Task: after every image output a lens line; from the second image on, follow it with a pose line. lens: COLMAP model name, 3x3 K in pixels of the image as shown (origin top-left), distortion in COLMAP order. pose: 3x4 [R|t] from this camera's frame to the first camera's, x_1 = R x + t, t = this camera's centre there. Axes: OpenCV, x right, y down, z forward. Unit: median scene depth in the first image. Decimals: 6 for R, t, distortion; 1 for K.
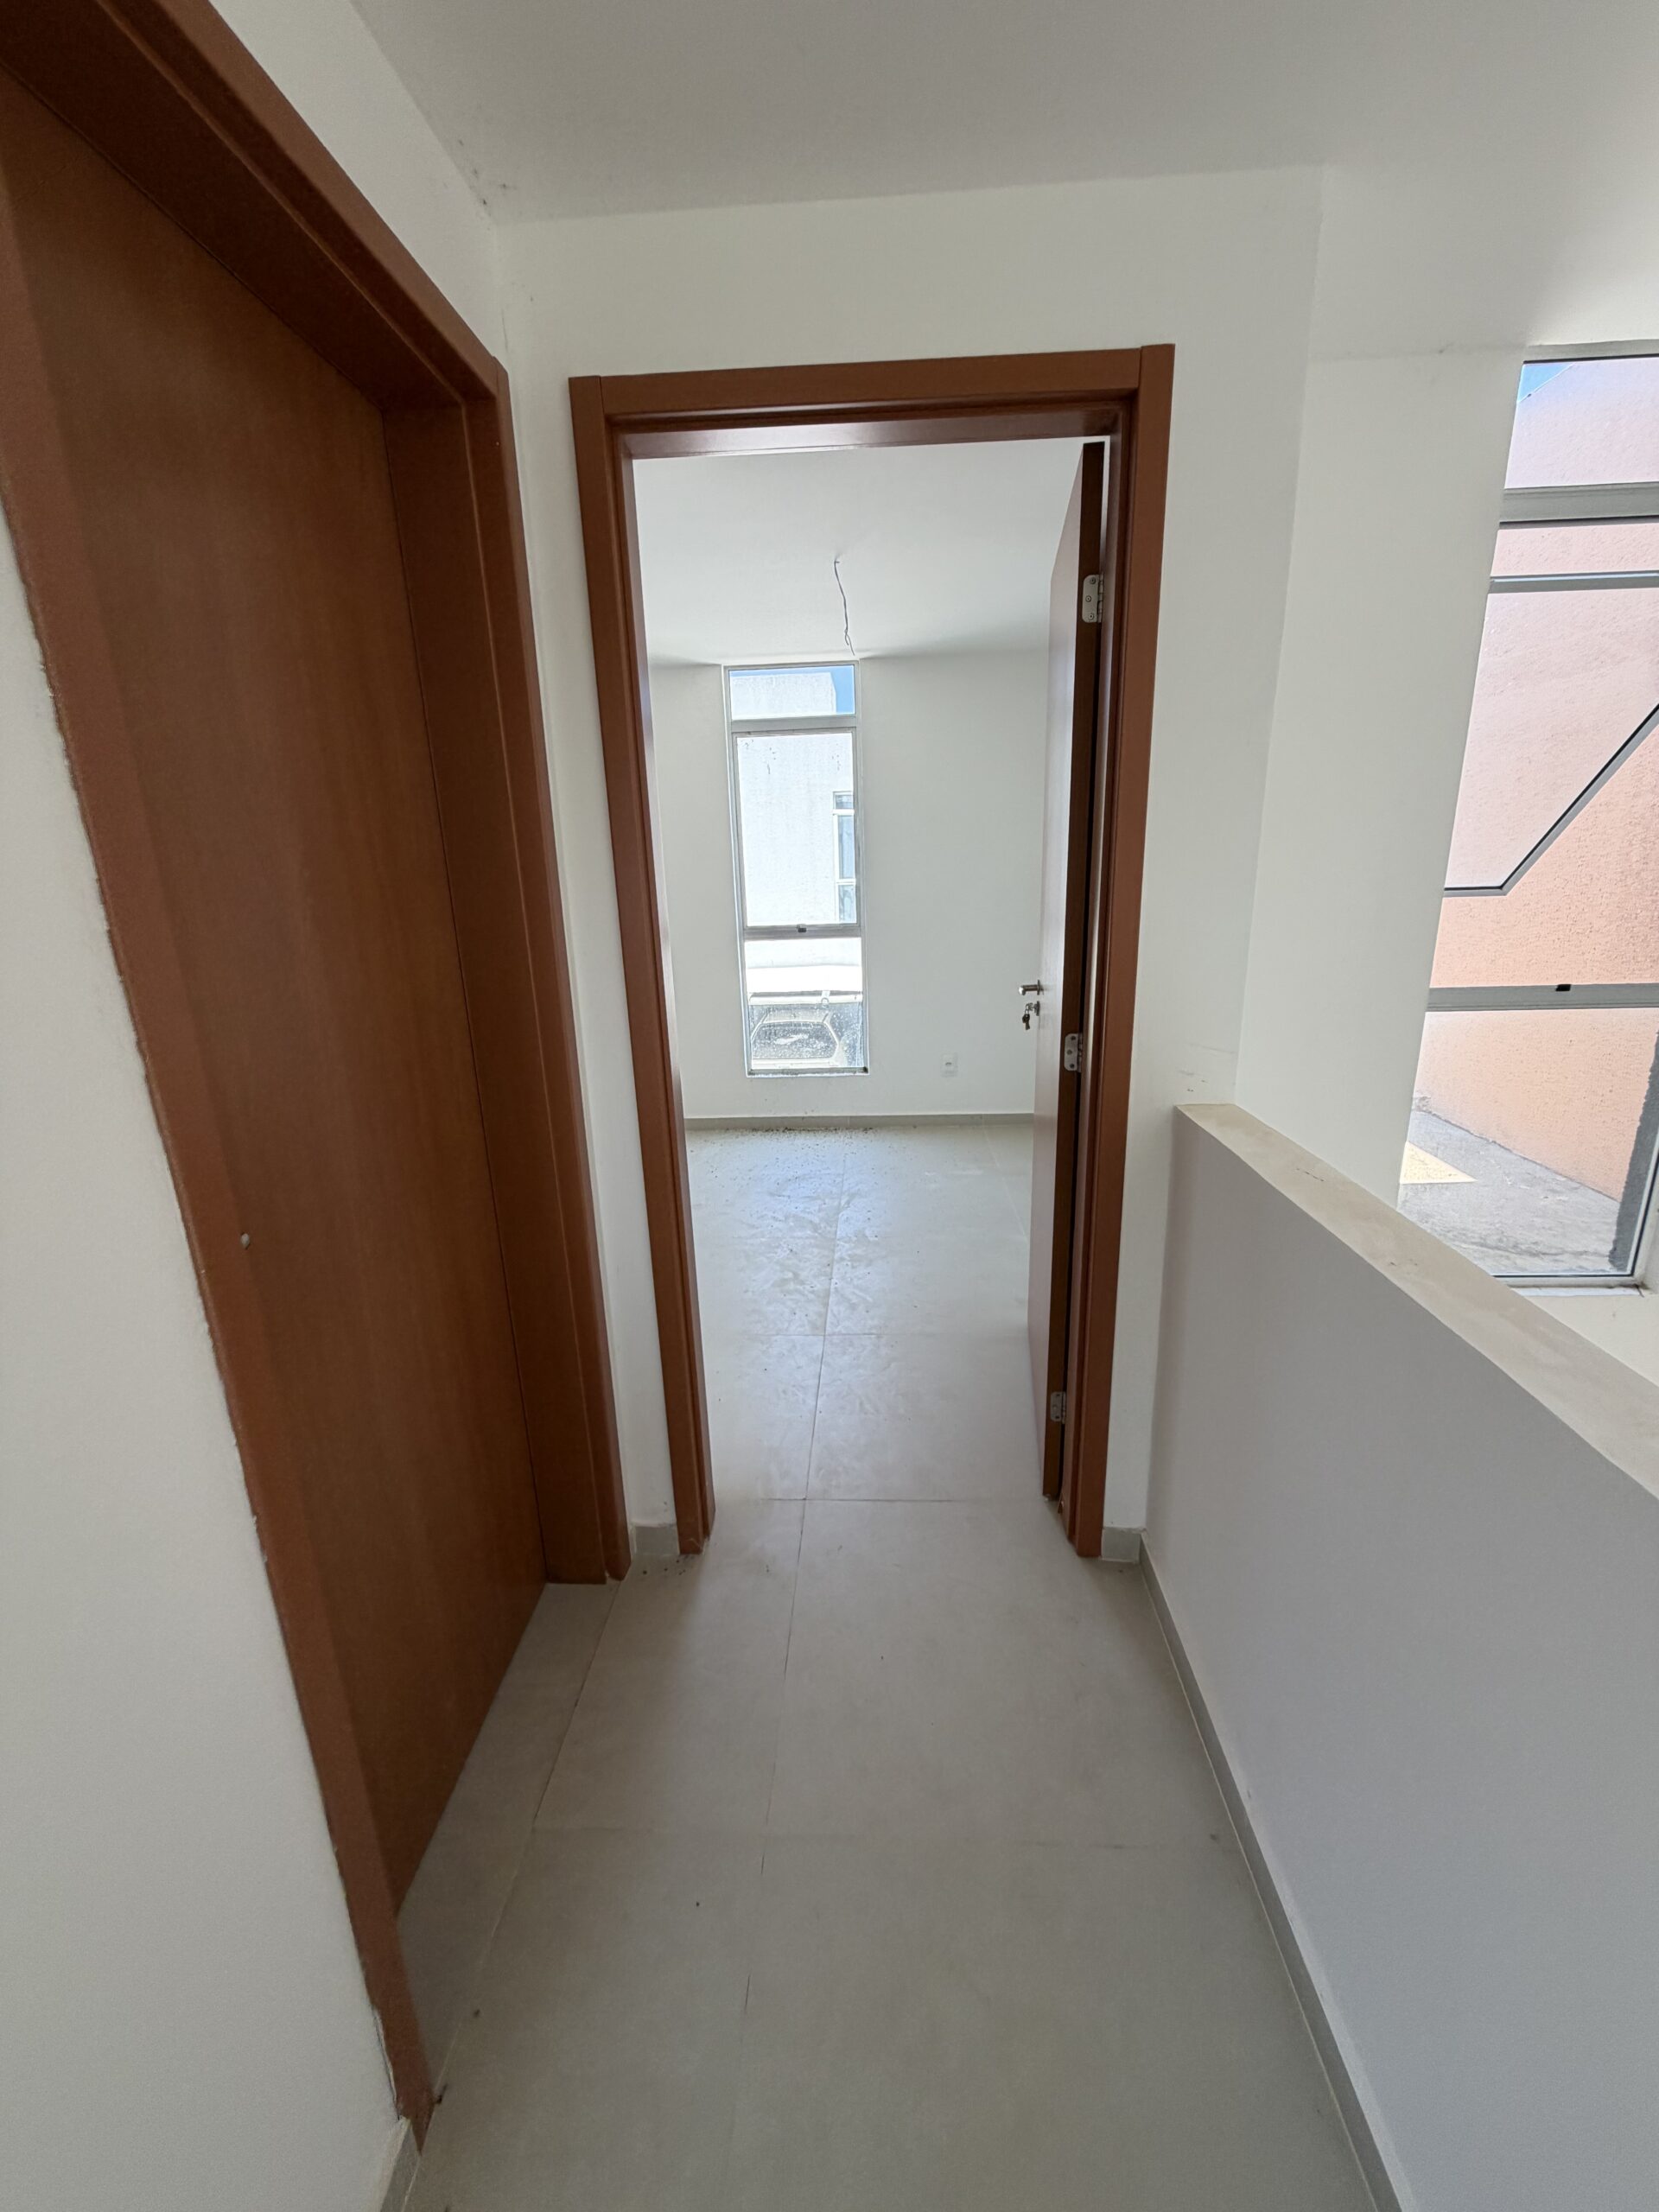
lens RADIAL K [[883.2, 0, 835.3], [0, 883.2, 1097.9], [0, 0, 1]] dist [-0.001039, 0.000831]
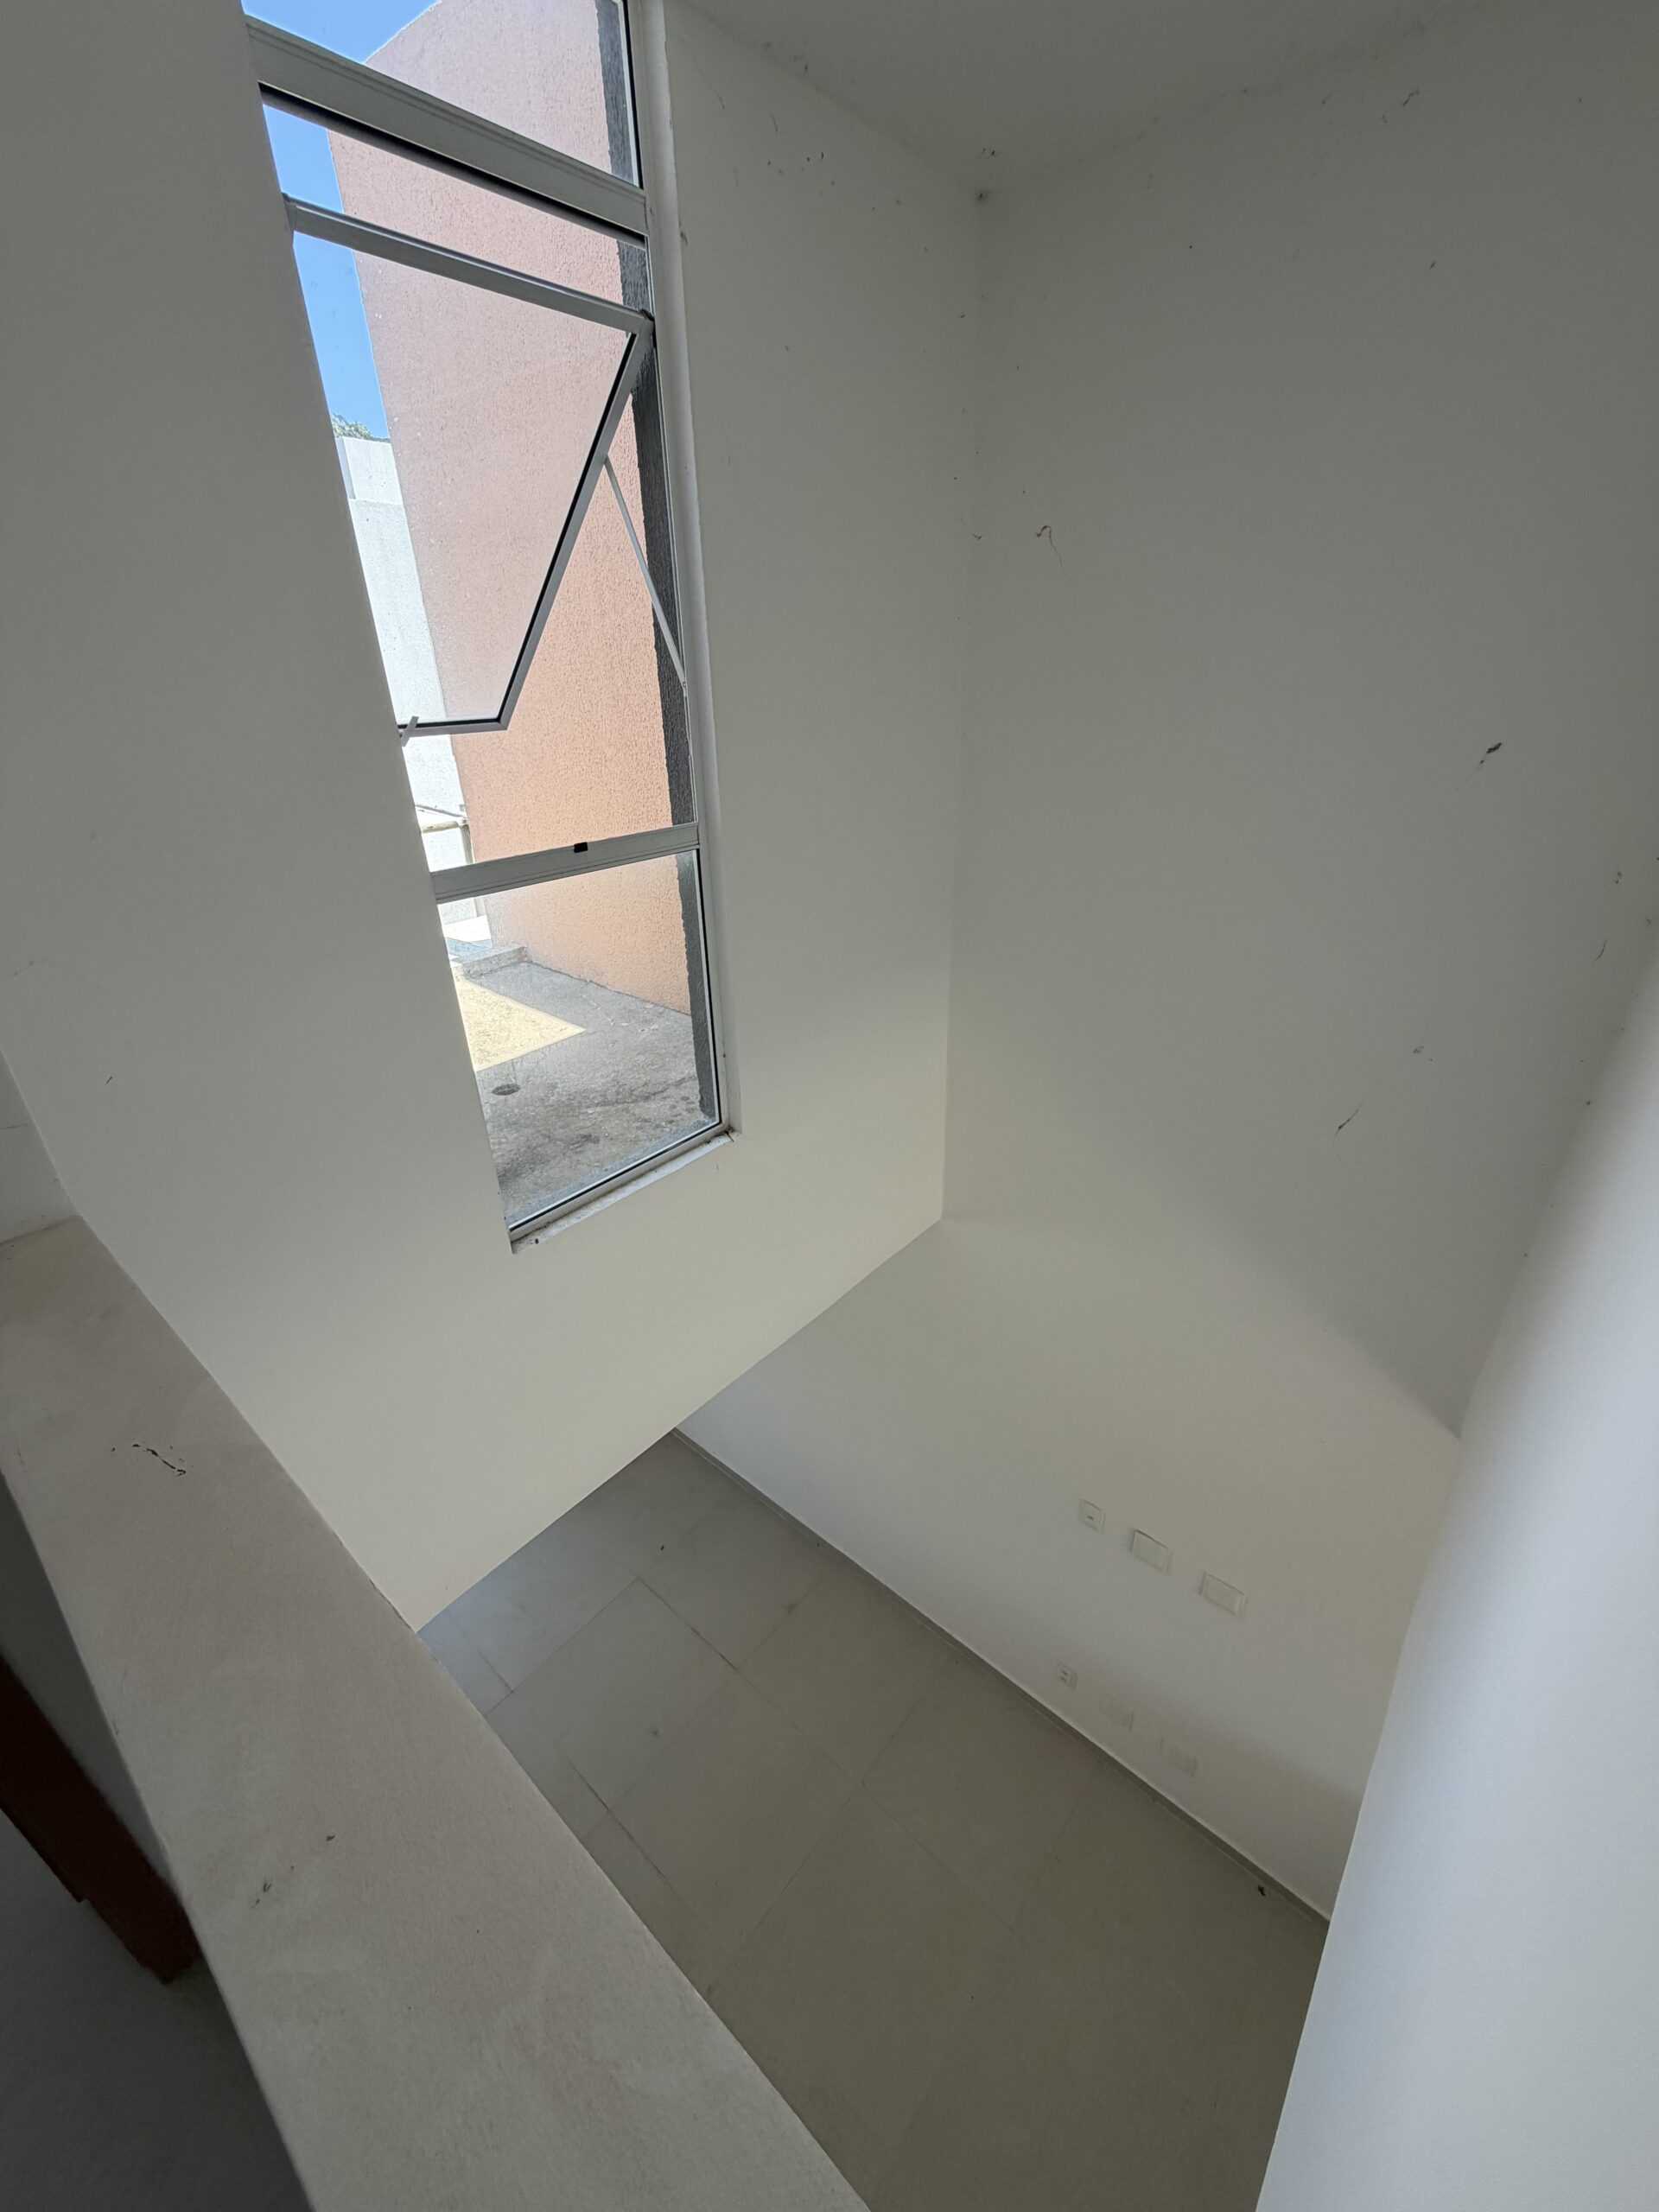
lens RADIAL K [[883.2, 0, 835.3], [0, 883.2, 1097.9], [0, 0, 1]] dist [-0.001039, 0.000831]
pose [[0.604308, -0.340696, 0.720234, 0.187775], [0.210180, 0.940112, 0.268355, -0.049889], [-0.768528, -0.010791, 0.639725, 0.180111]]
